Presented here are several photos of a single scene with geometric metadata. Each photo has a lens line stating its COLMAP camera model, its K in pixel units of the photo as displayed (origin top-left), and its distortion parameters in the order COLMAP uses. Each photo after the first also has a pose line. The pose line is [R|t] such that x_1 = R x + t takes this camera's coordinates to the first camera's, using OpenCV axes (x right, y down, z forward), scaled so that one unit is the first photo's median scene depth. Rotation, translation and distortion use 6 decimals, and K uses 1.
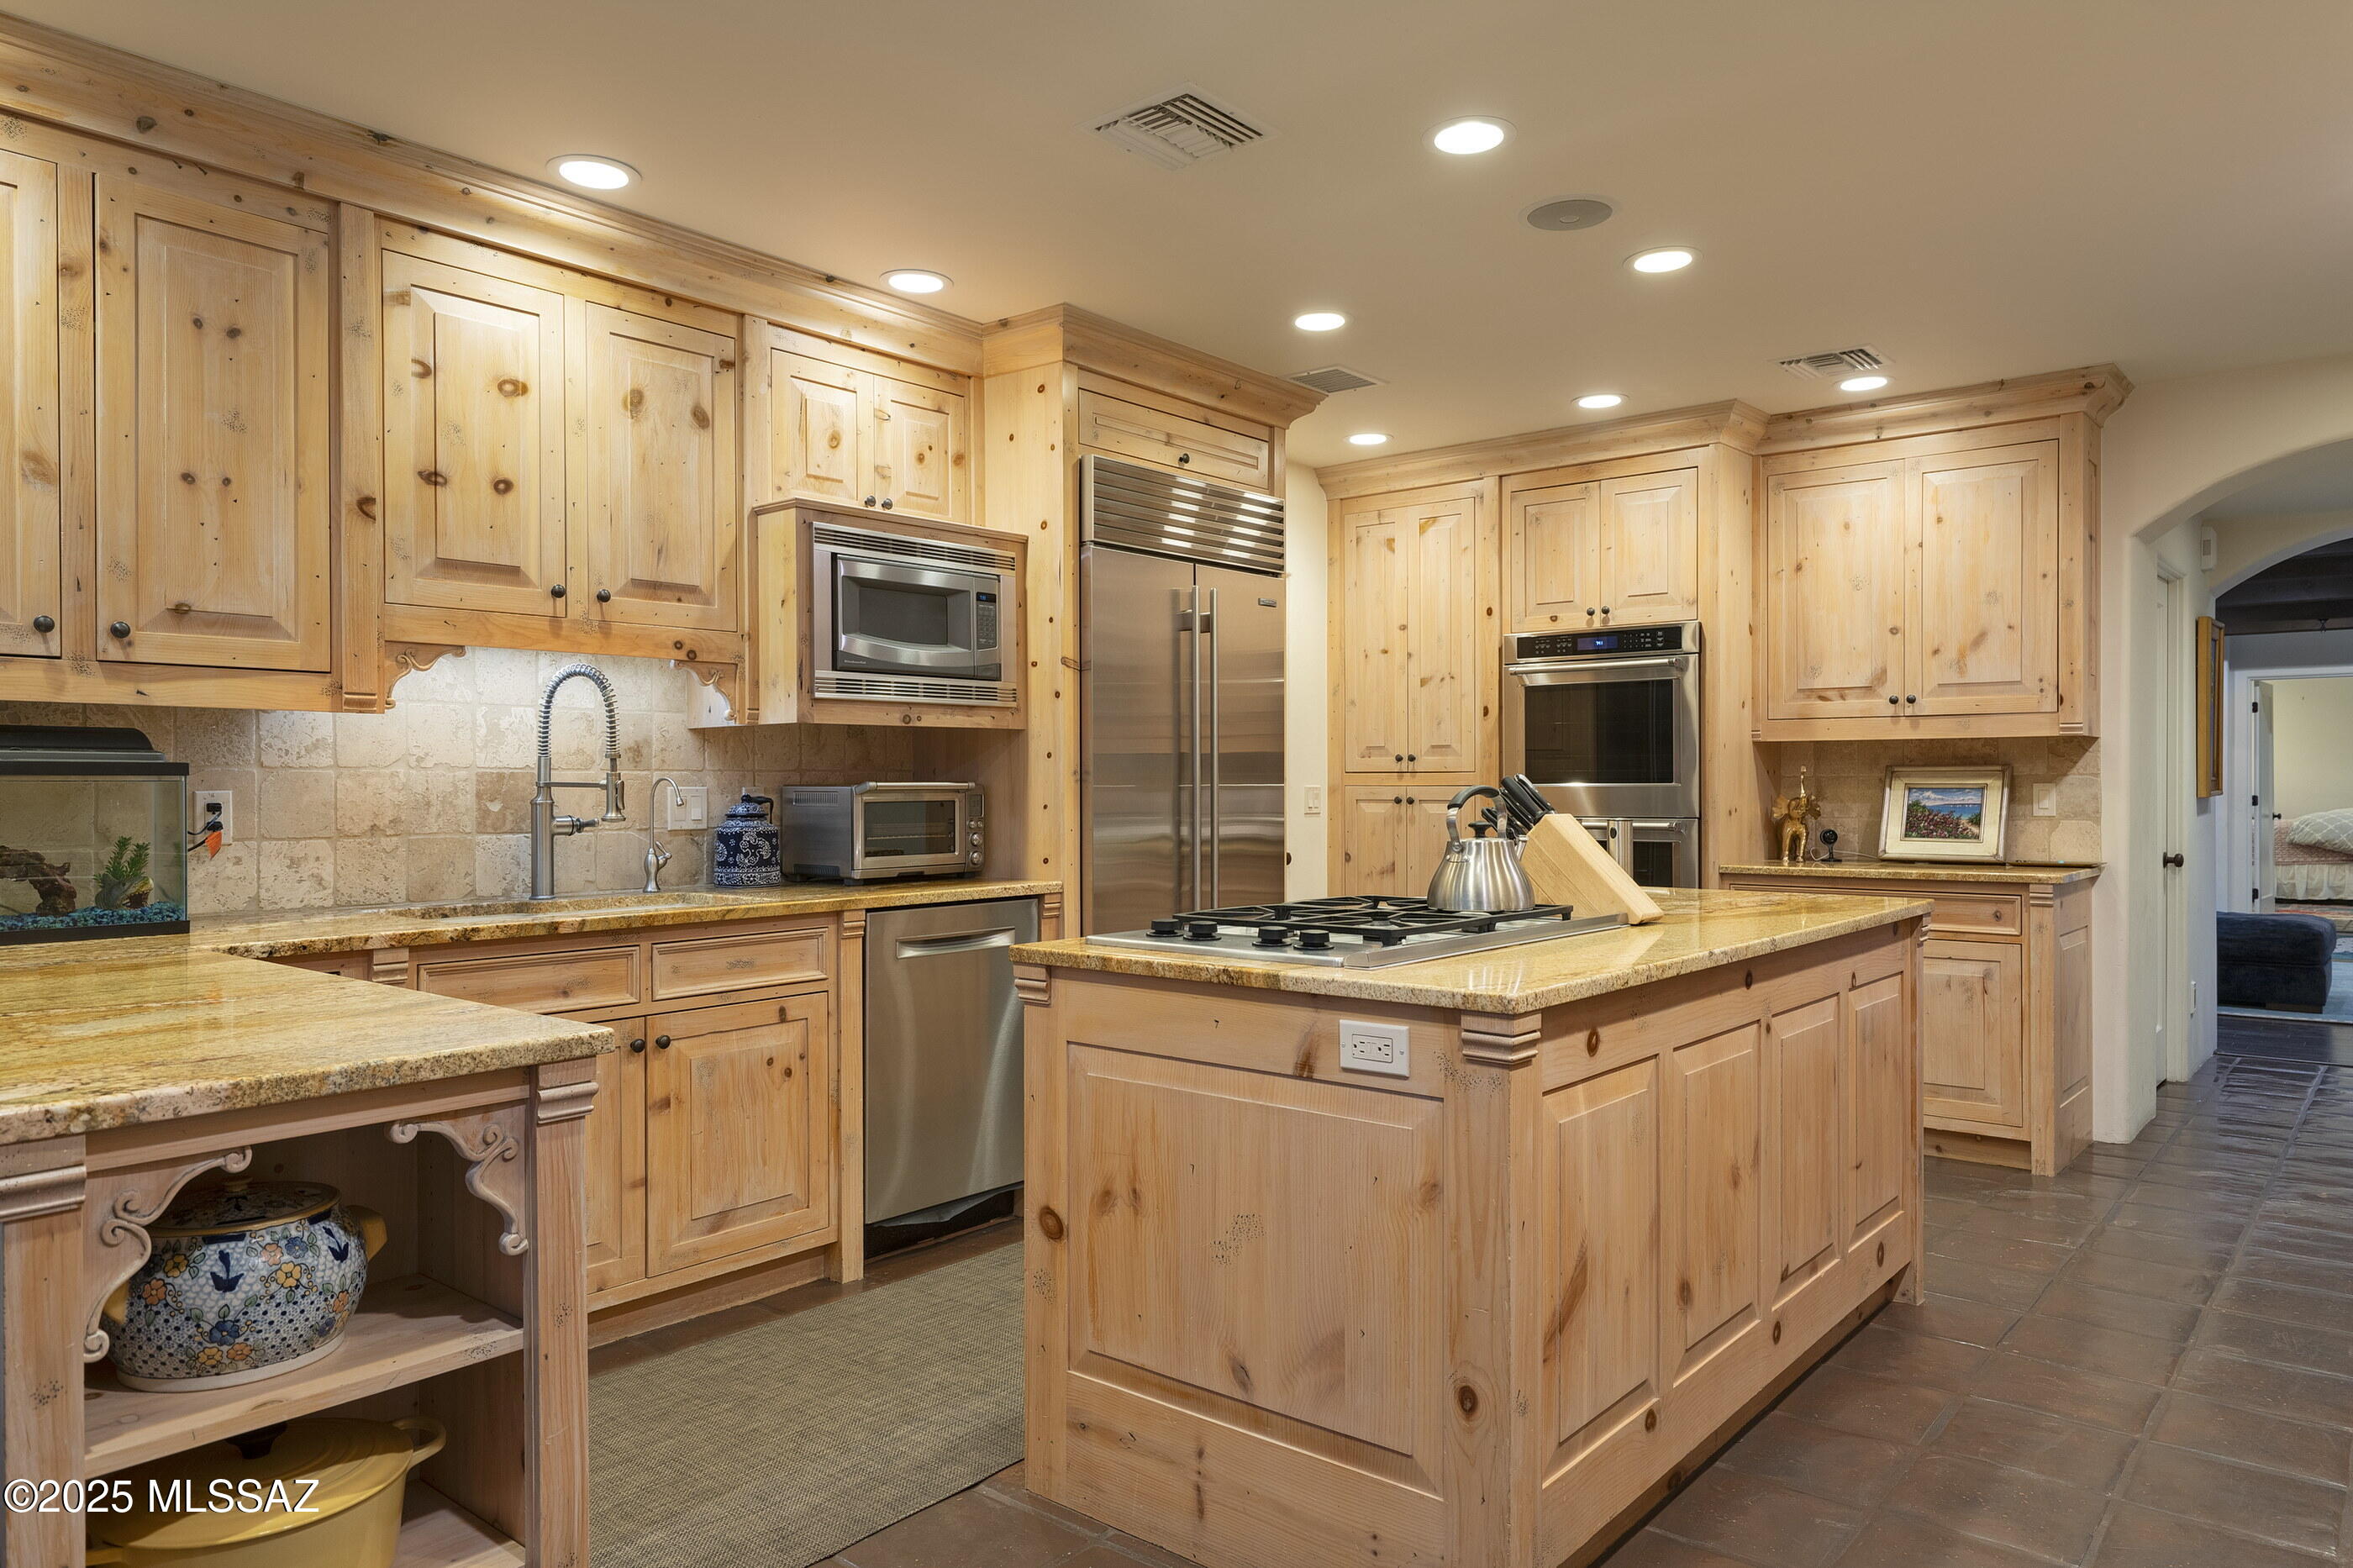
lens RADIAL K [[1537.8, 0, 1176.5], [0, 1537.8, 784.0], [0, 0, 1]] dist [0.007615, -0.000611]
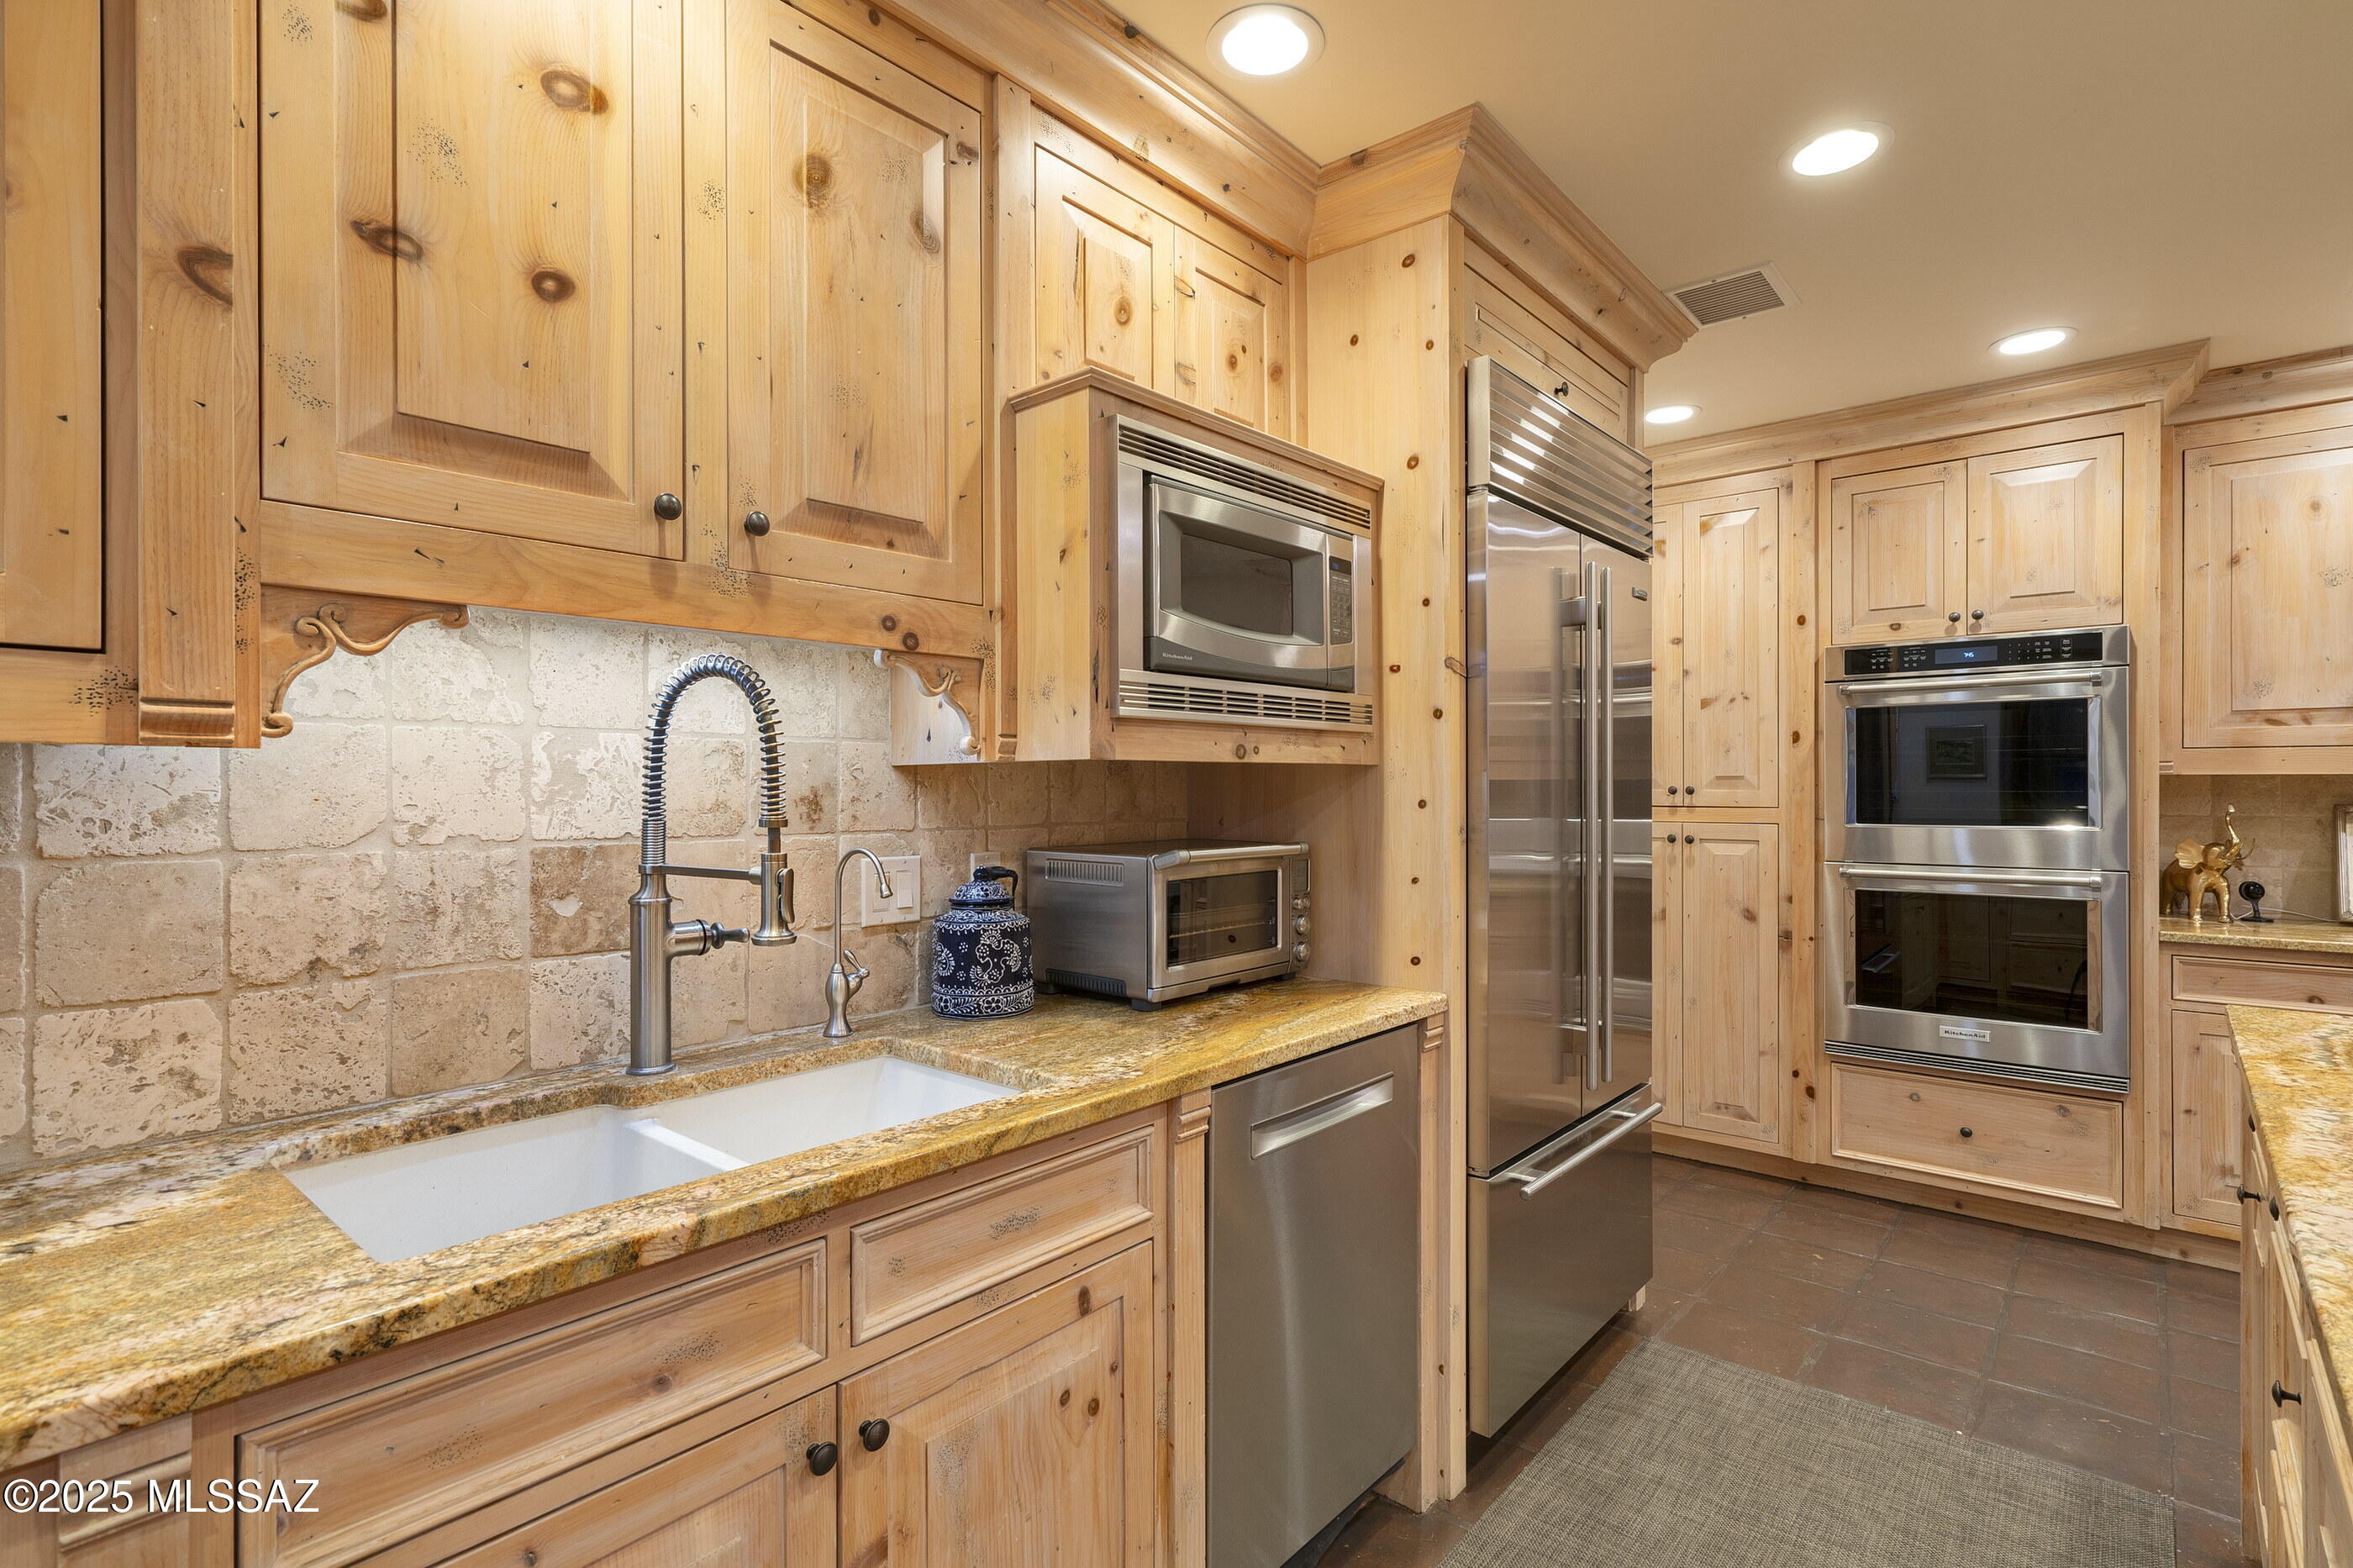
lens RADIAL K [[1130.3, 0, 1176.5], [0, 1130.3, 784.0], [0, 0, 1]] dist [-0.002390, 0.000337]
pose [[0.999867, 0.001031, -0.016253, -0.205456], [-0.001091, 0.999993, -0.003695, -0.028777], [0.016249, 0.003712, 0.999861, 0.570499]]
